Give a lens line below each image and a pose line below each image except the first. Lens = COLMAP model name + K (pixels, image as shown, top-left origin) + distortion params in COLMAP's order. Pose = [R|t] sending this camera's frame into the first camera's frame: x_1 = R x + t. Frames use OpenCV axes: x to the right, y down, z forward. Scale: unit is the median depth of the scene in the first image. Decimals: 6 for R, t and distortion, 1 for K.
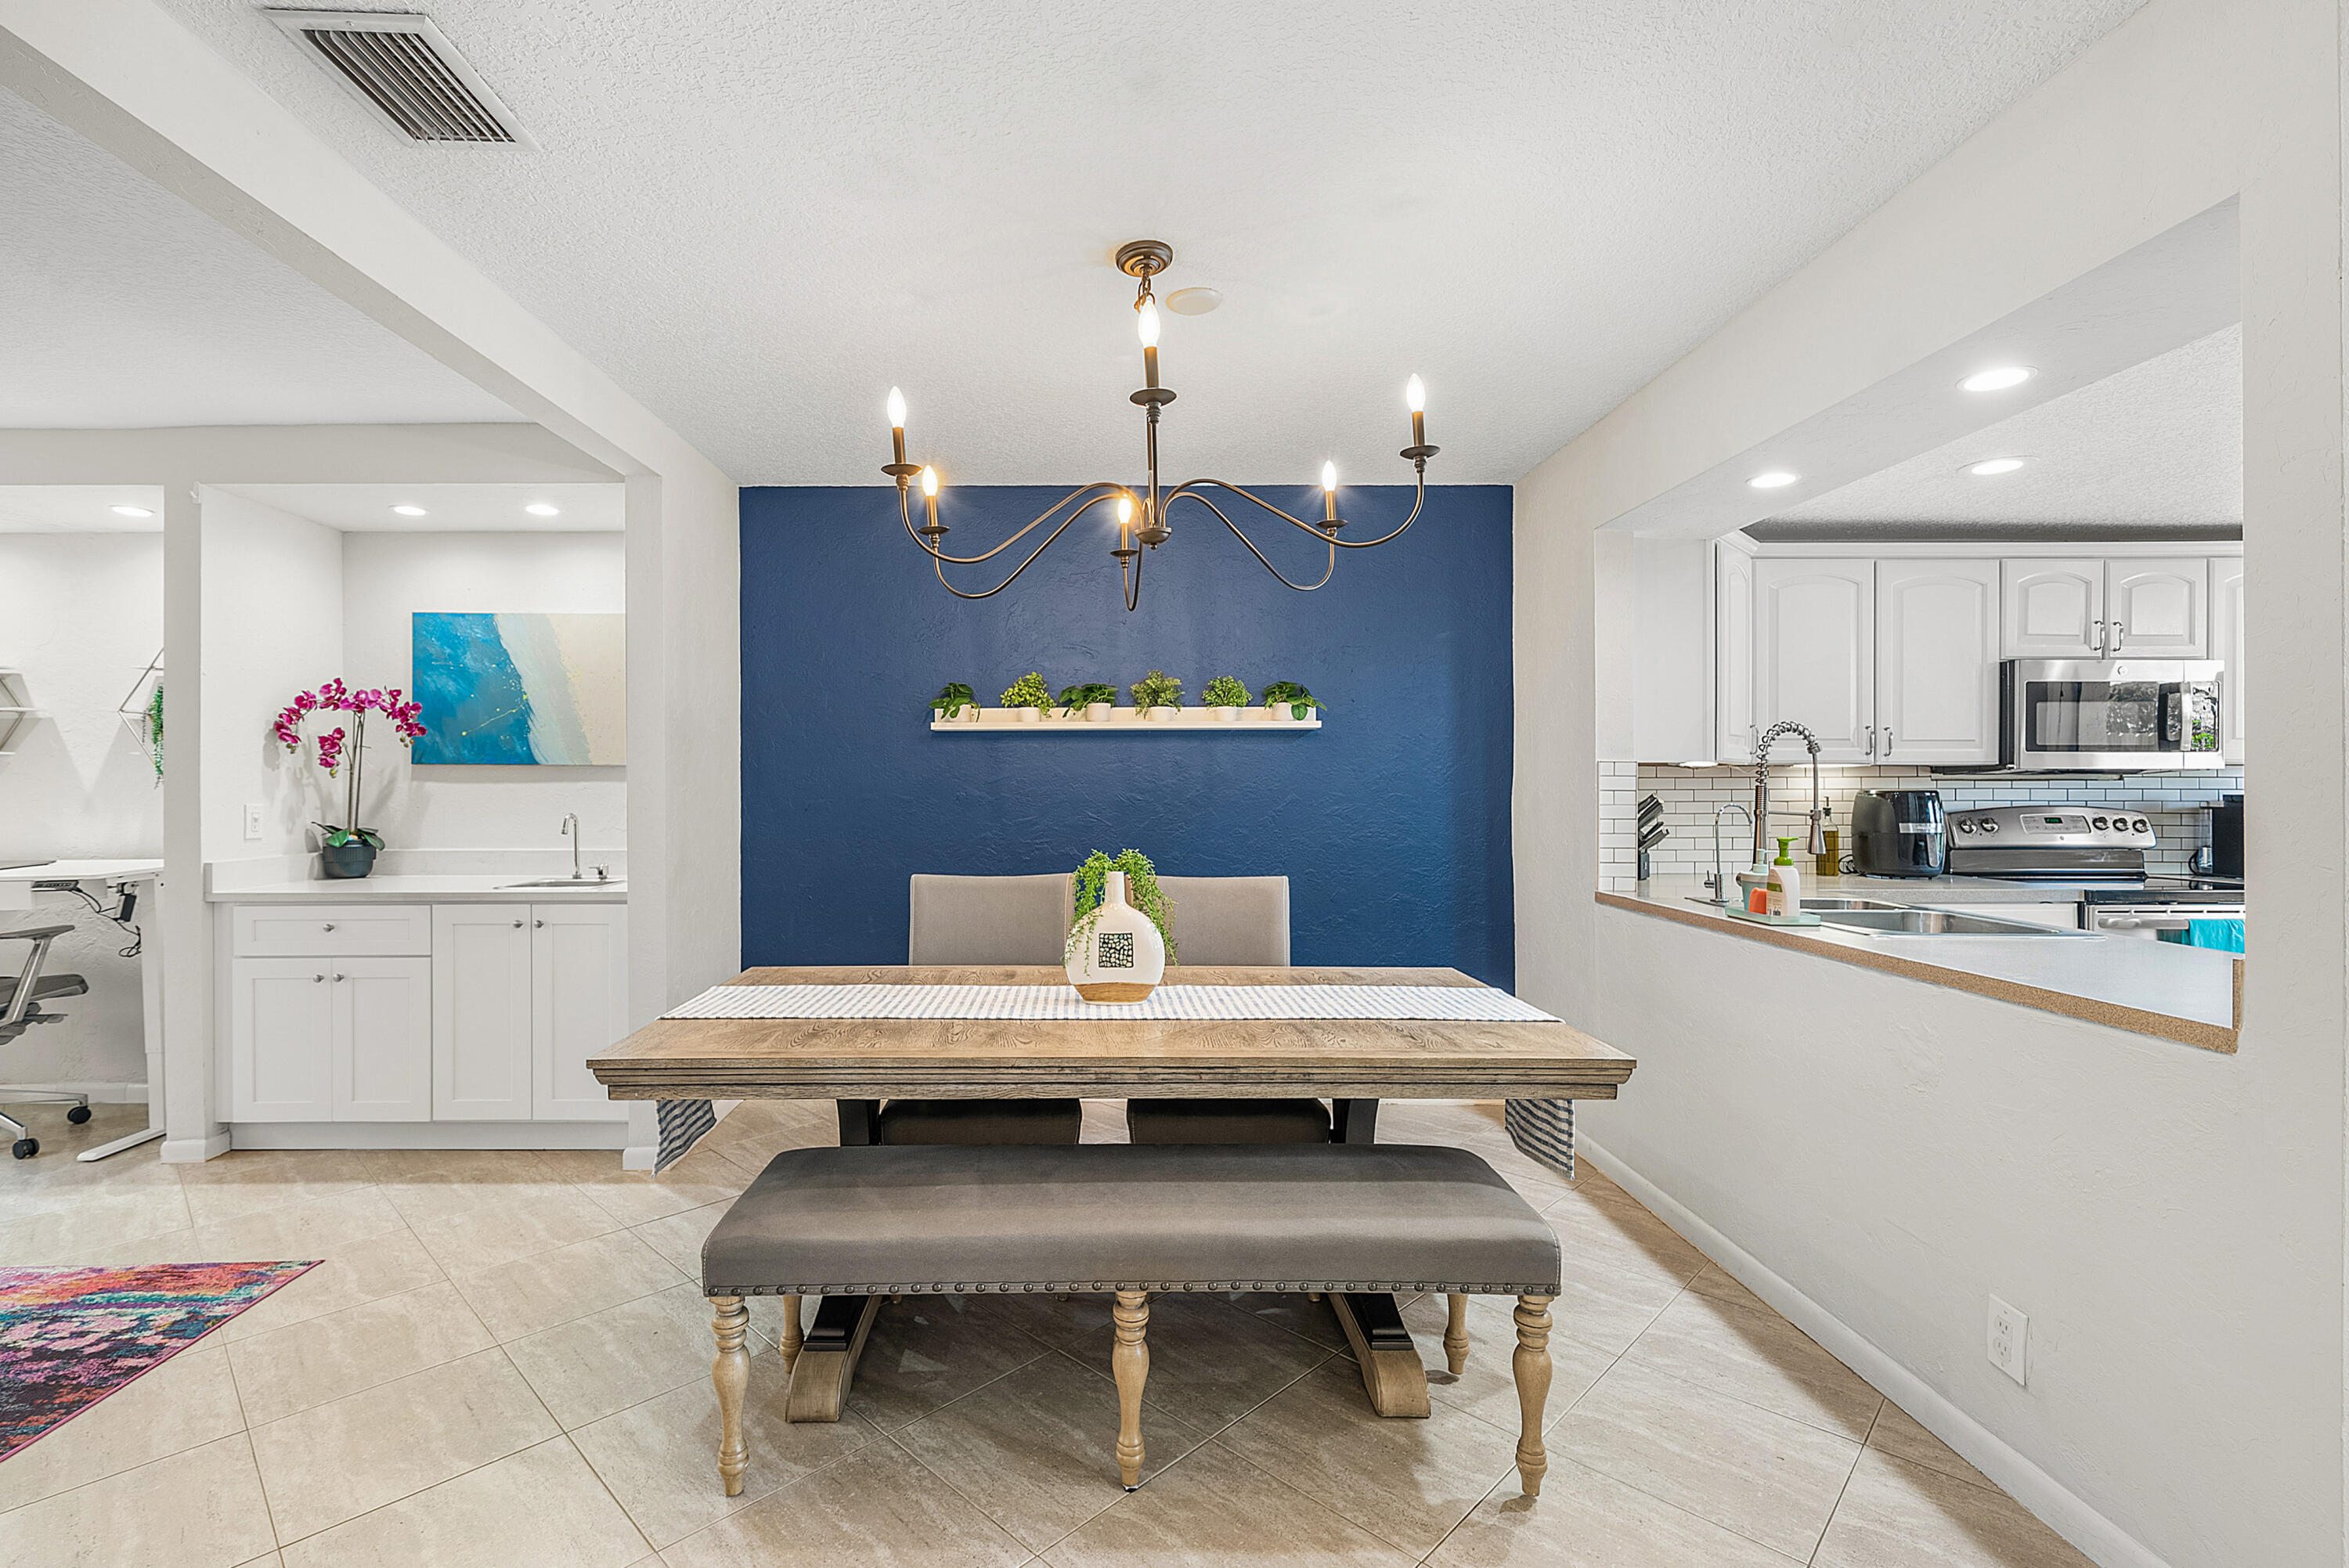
lens RADIAL K [[1045.6, 0, 1097.1], [0, 1045.6, 780.4], [0, 0, 1]] dist [-0.001001, 0.000361]
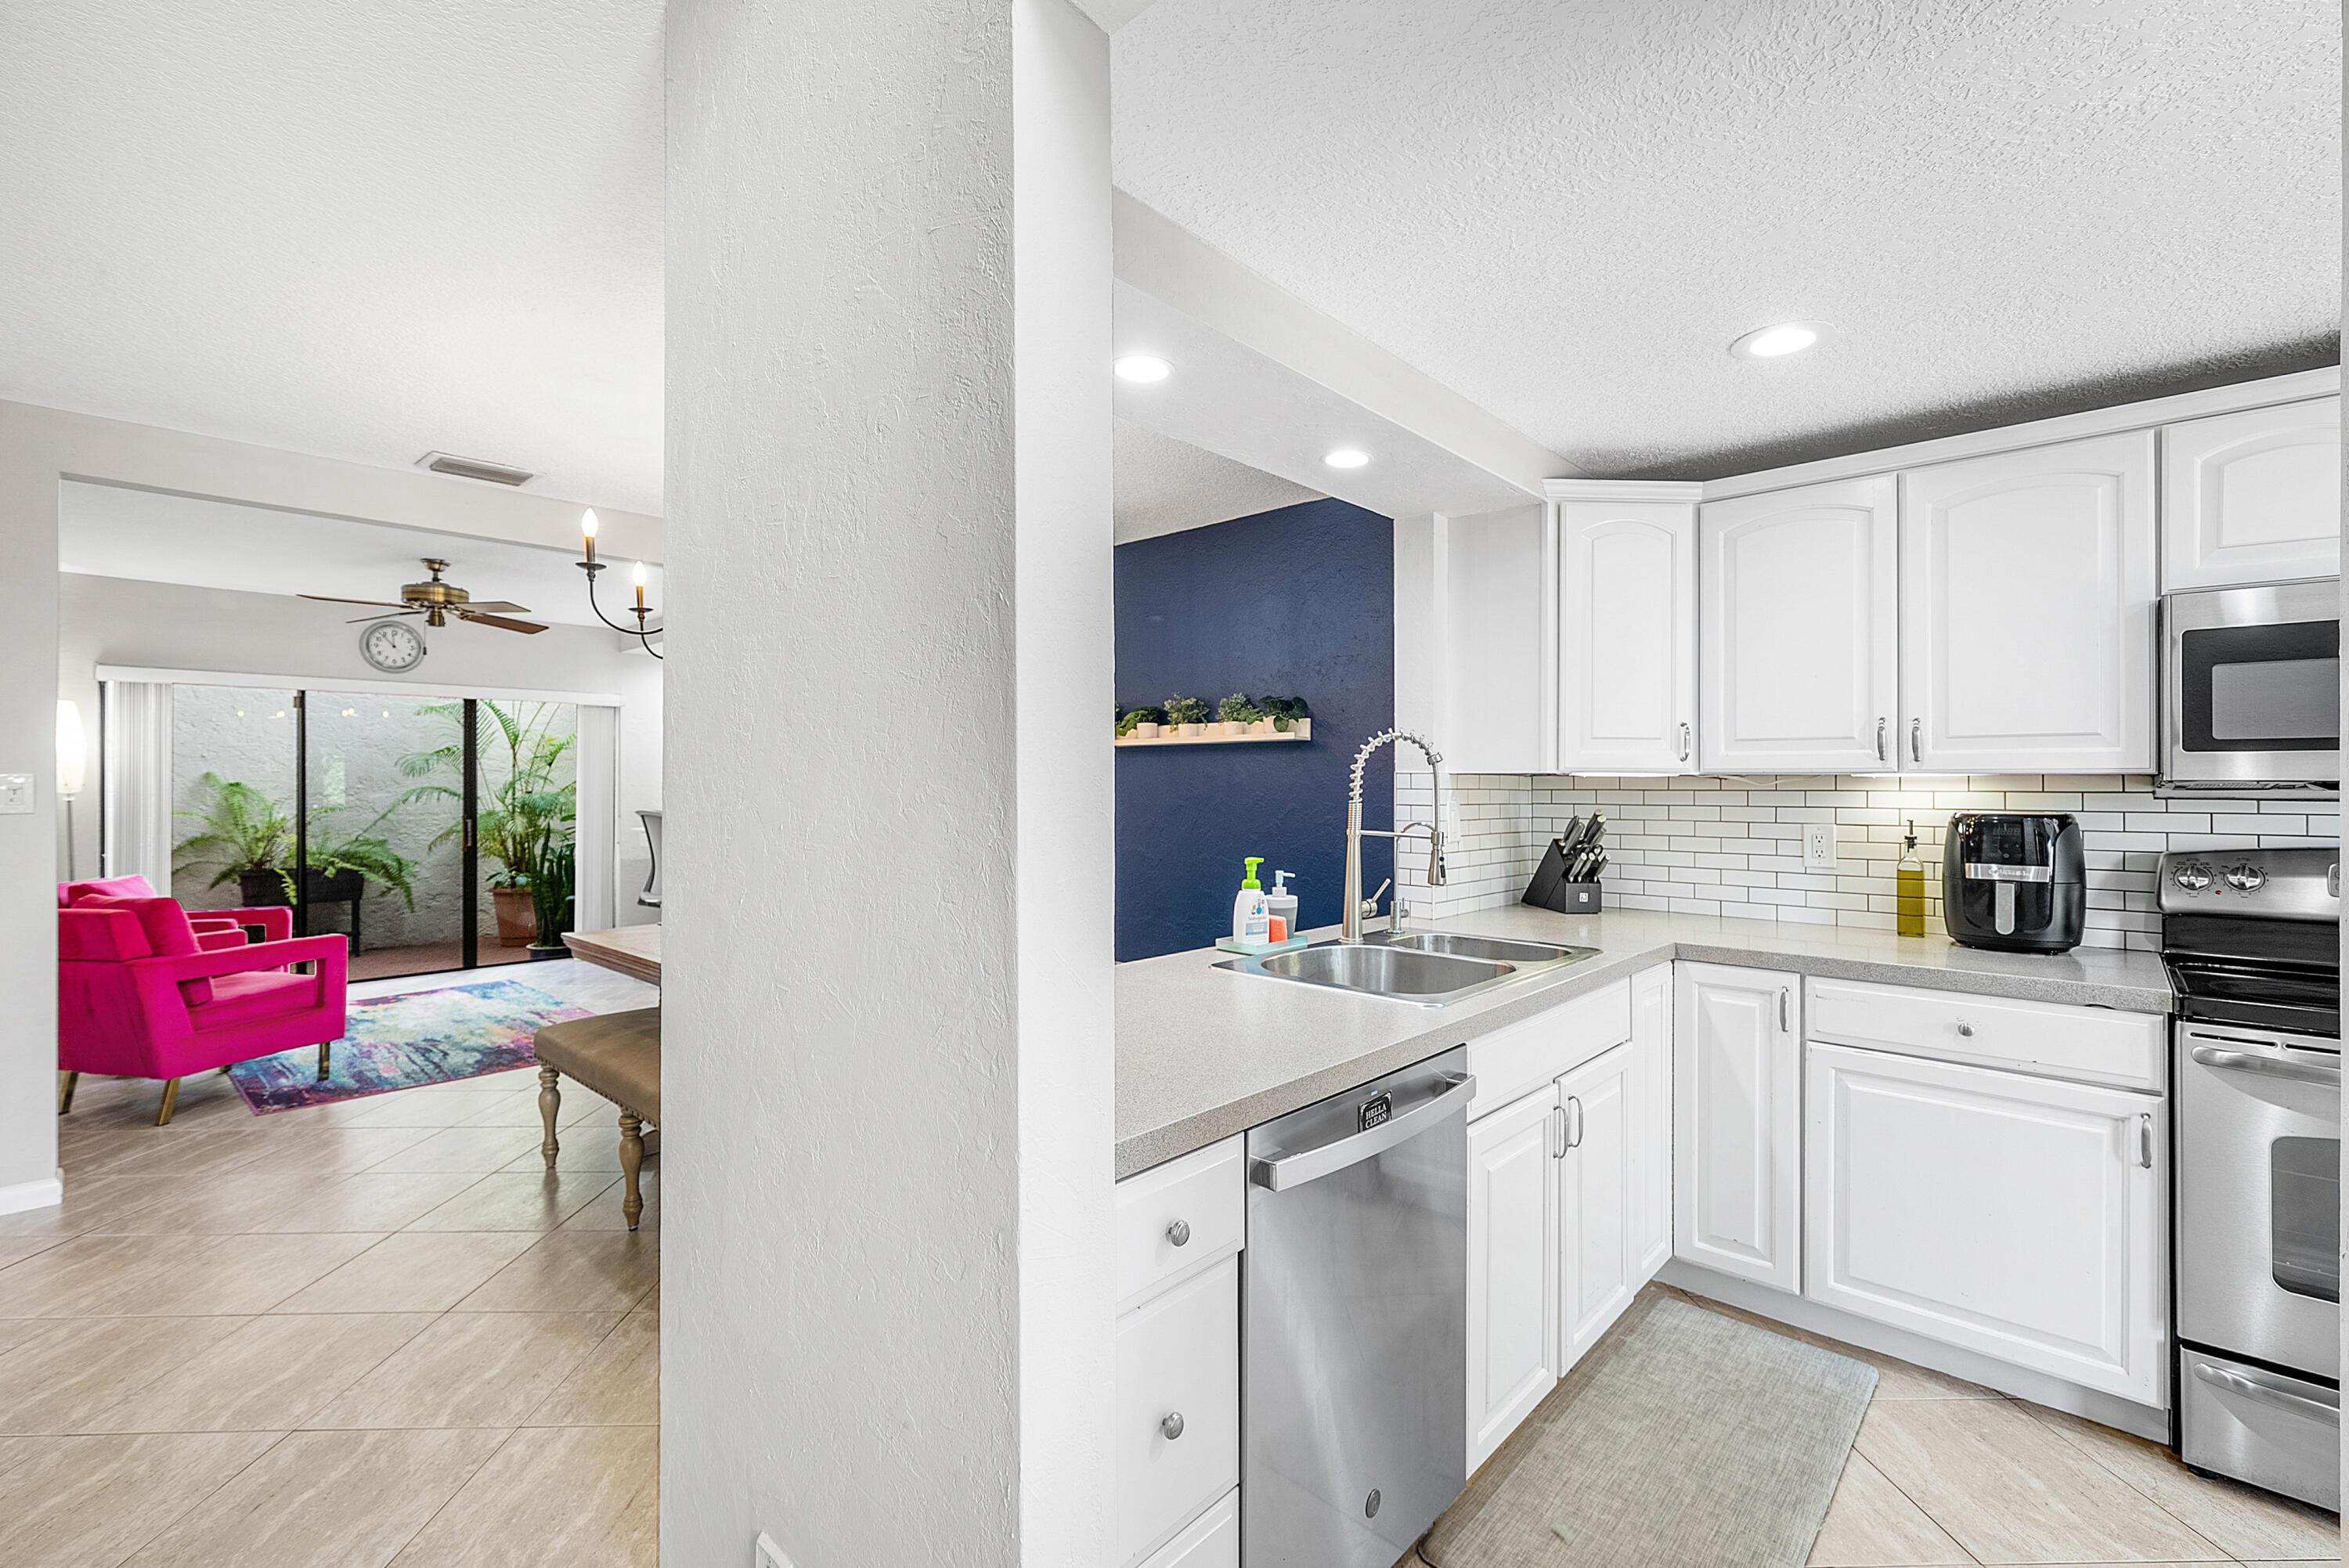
lens RADIAL K [[1003.3, 0, 1169.9], [0, 1003.3, 779.5], [0, 0, 1]] dist [0.003131, 0.000546]
pose [[0.736233, 0.002110, -0.676724, 0.834588], [-0.001369, 0.999998, 0.001628, -0.012021], [0.676726, -0.000272, 0.736235, 0.199202]]
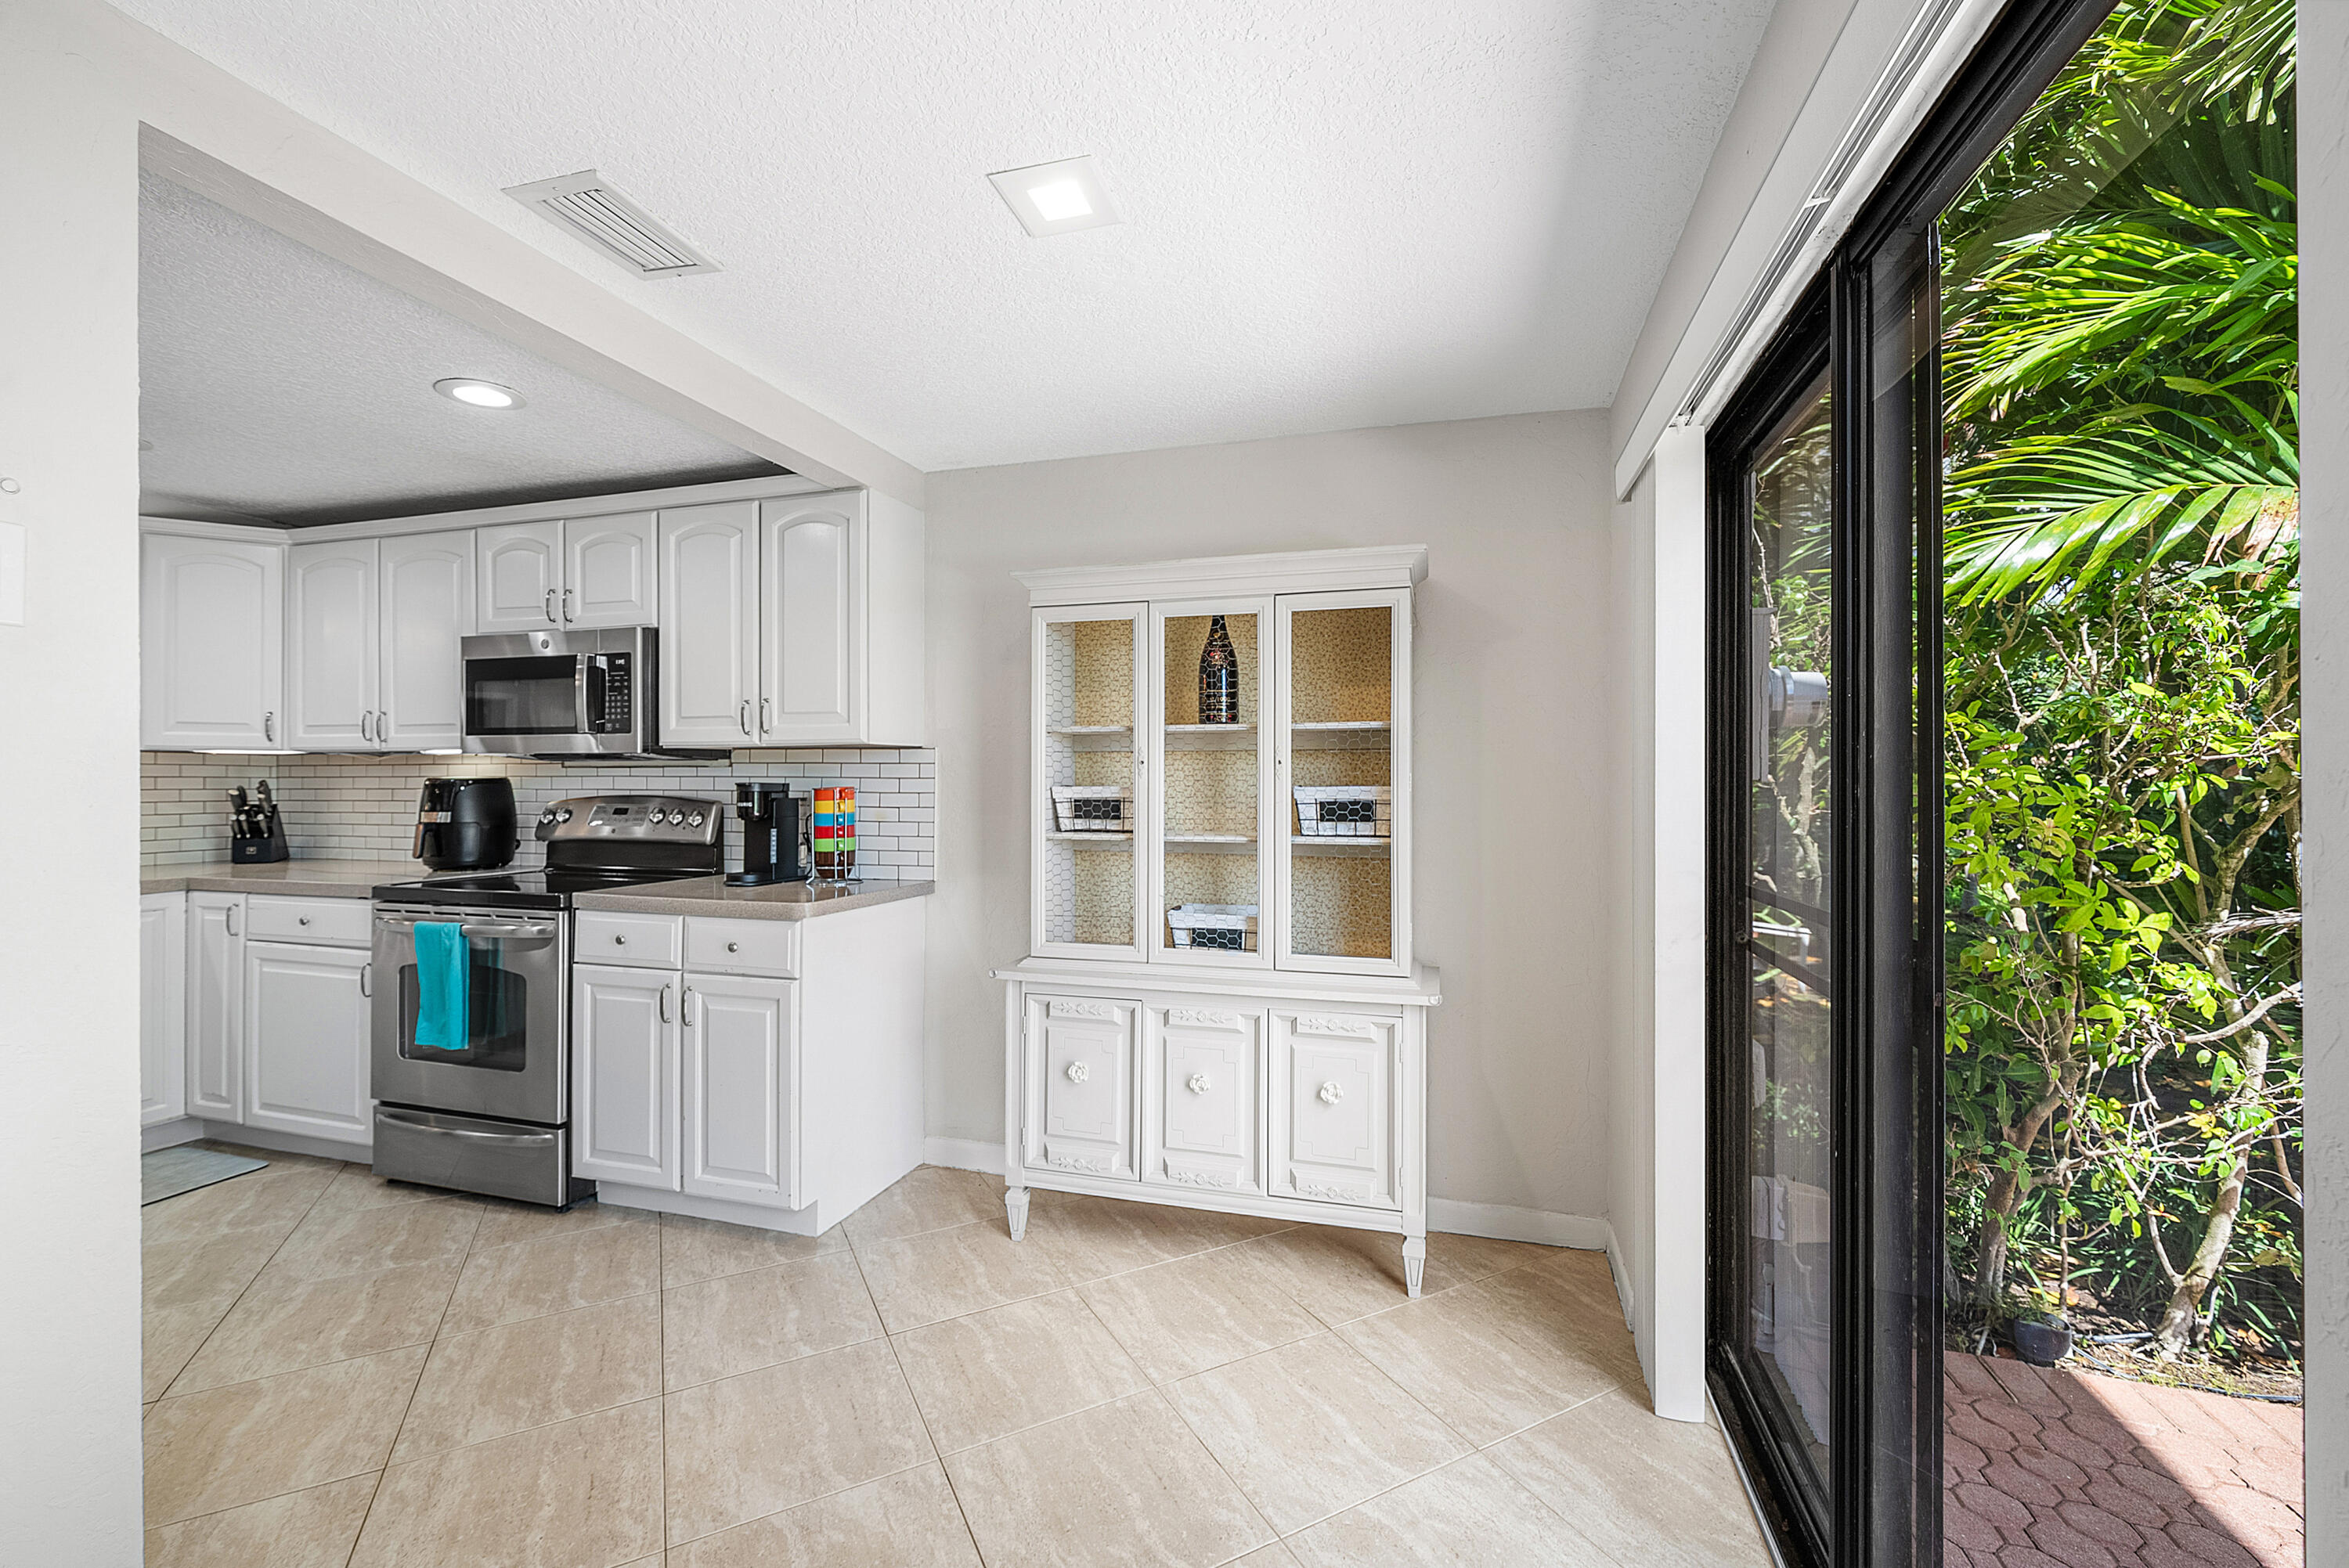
lens RADIAL K [[988.5, 0, 1156.4], [0, 988.5, 779.4], [0, 0, 1]] dist [-0.001387, -0.000221]
pose [[0.958299, 0.003777, -0.285744, 1.685676], [-0.005205, 0.999977, -0.004238, 0.011137], [0.285721, 0.005549, 0.958297, 0.333229]]
